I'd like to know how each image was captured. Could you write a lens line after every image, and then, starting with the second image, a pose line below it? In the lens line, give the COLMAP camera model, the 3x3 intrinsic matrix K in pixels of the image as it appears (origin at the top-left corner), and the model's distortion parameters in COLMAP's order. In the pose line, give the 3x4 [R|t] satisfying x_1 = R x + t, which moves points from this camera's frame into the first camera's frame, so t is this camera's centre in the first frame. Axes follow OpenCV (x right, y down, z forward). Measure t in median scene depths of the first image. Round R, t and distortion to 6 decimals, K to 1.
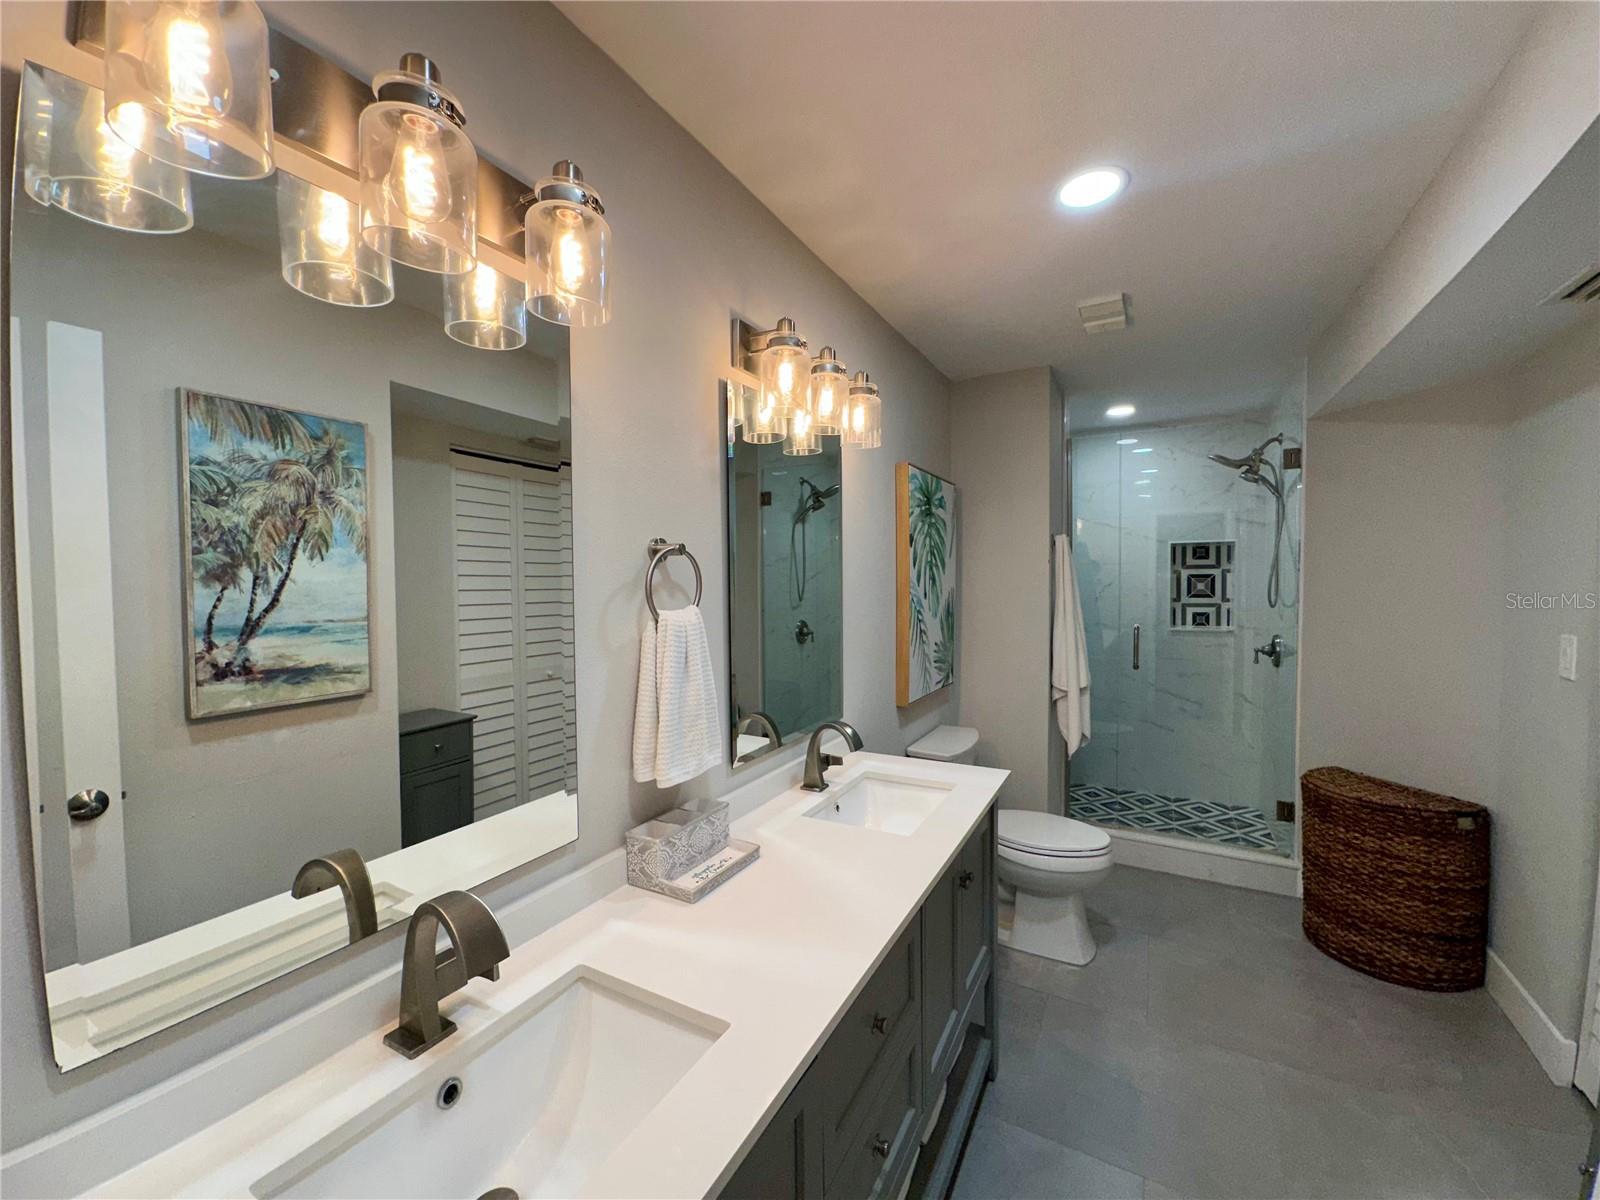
lens RADIAL K [[637.6, 0, 809.7], [0, 637.6, 602.0], [0, 0, 1]] dist [-0.004036, 0.000903]
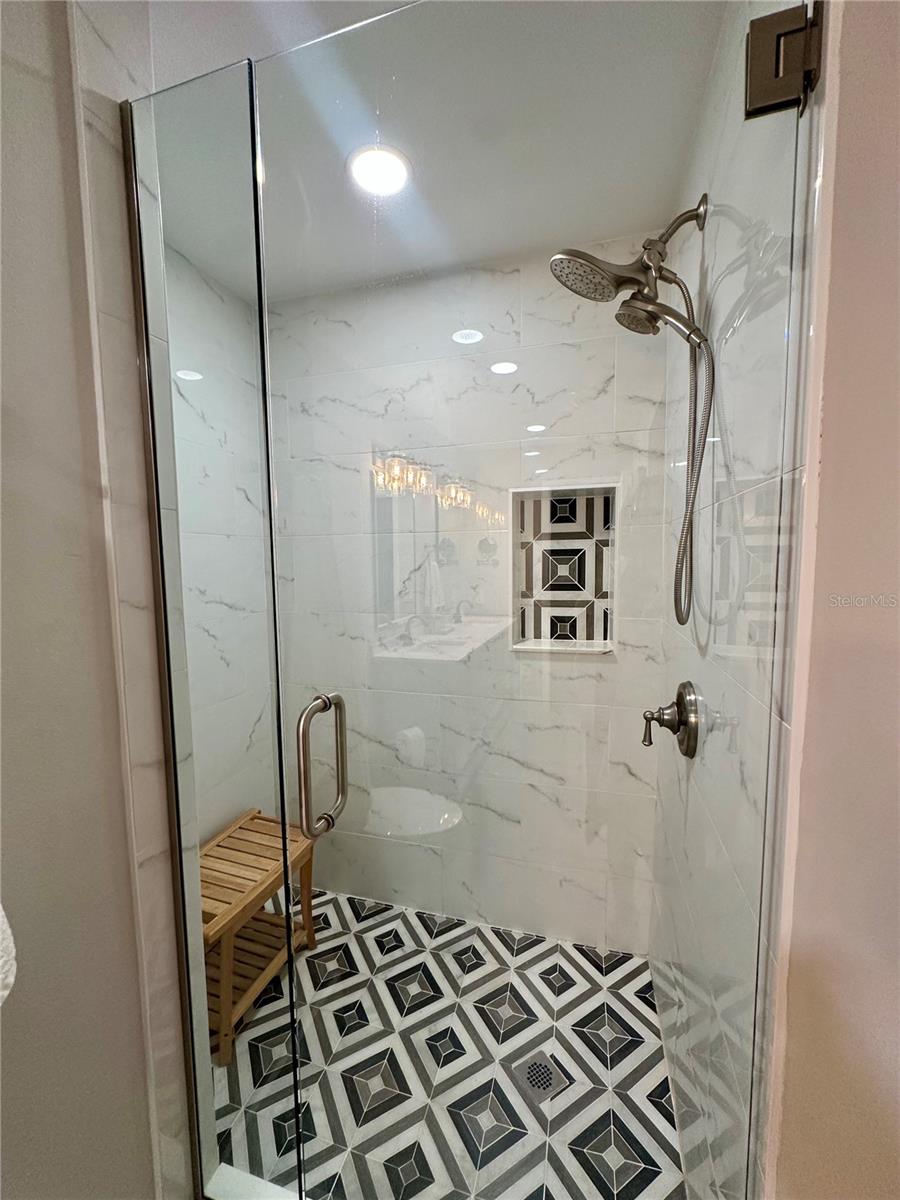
lens RADIAL K [[478.2, 0, 452.3], [0, 478.2, 597.5], [0, 0, 1]] dist [-0.004036, 0.000903]
pose [[0.975128, -0.017837, 0.220925, 0.509663], [0.008653, 0.999060, 0.042469, -0.023705], [-0.221475, -0.039501, 0.974366, 0.728053]]
